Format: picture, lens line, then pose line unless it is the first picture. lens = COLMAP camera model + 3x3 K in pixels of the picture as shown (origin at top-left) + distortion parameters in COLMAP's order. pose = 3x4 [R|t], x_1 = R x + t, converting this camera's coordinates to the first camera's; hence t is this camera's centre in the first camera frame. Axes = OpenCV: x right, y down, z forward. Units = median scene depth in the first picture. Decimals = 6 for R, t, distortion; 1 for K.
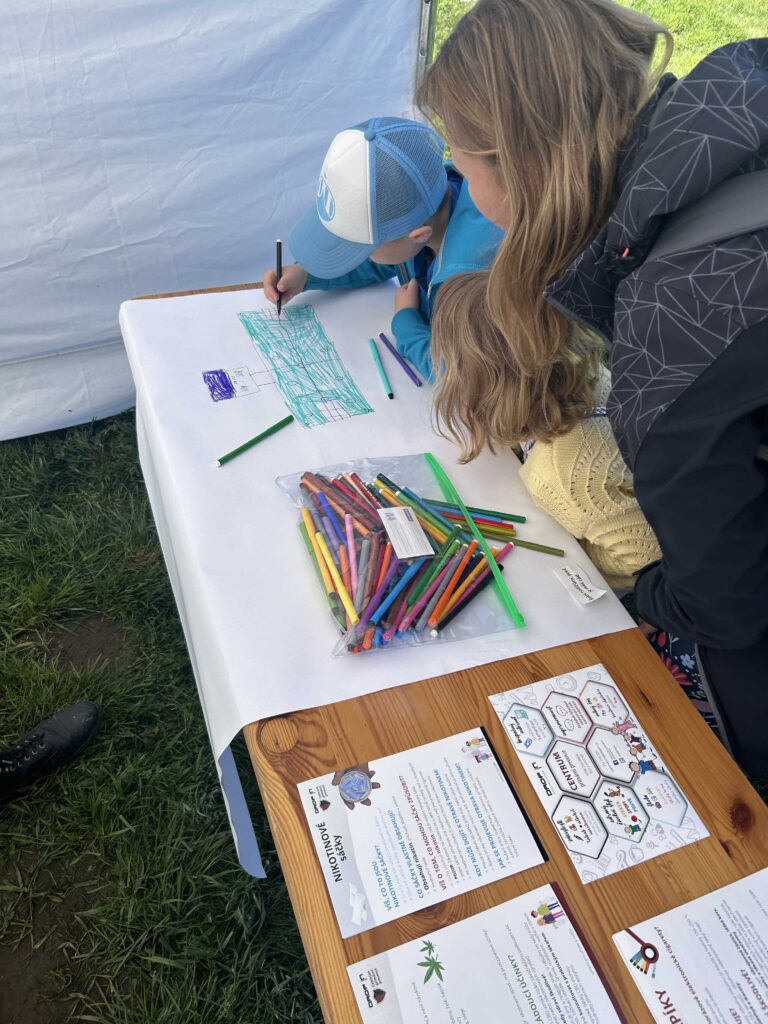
lens RADIAL K [[765.0, 0, 384.7], [0, 765.0, 511.9], [0, 0, 1]] dist [0.034046, -0.036101]
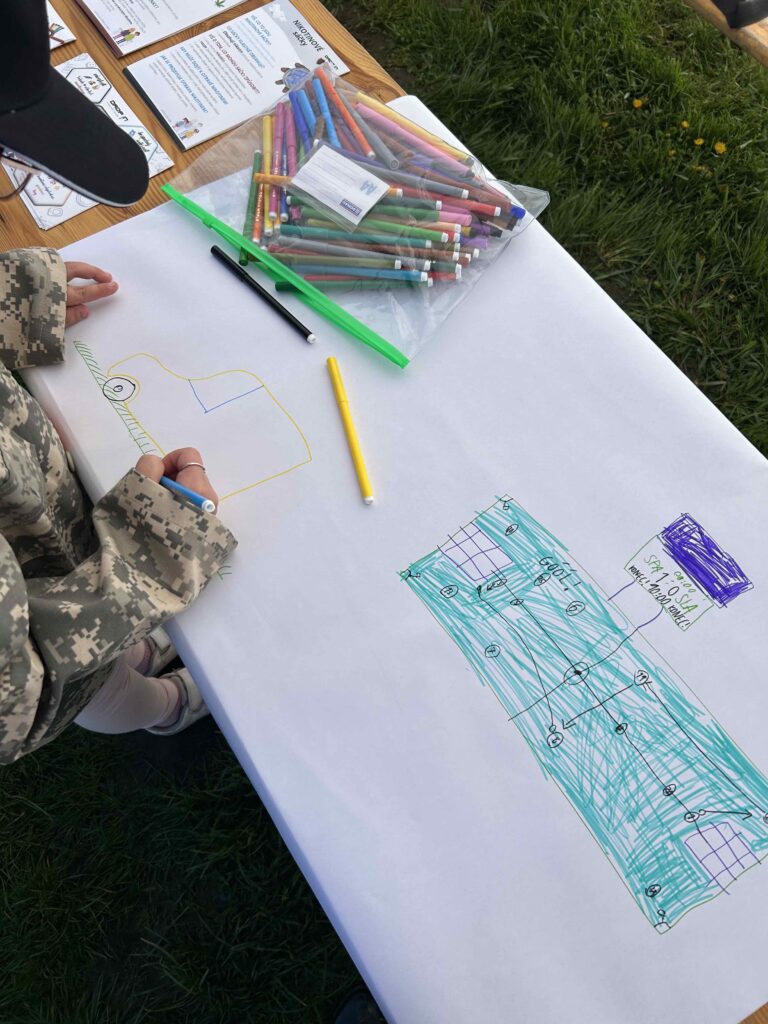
lens RADIAL K [[765.0, 0, 384.9], [0, 765.0, 511.4], [0, 0, 1]] dist [0.034046, -0.036101]
pose [[-0.977322, 0.174746, -0.119602, 0.052712], [-0.180255, -0.390125, 0.902945, -0.595851], [0.111126, 0.904028, 0.412777, 0.745582]]
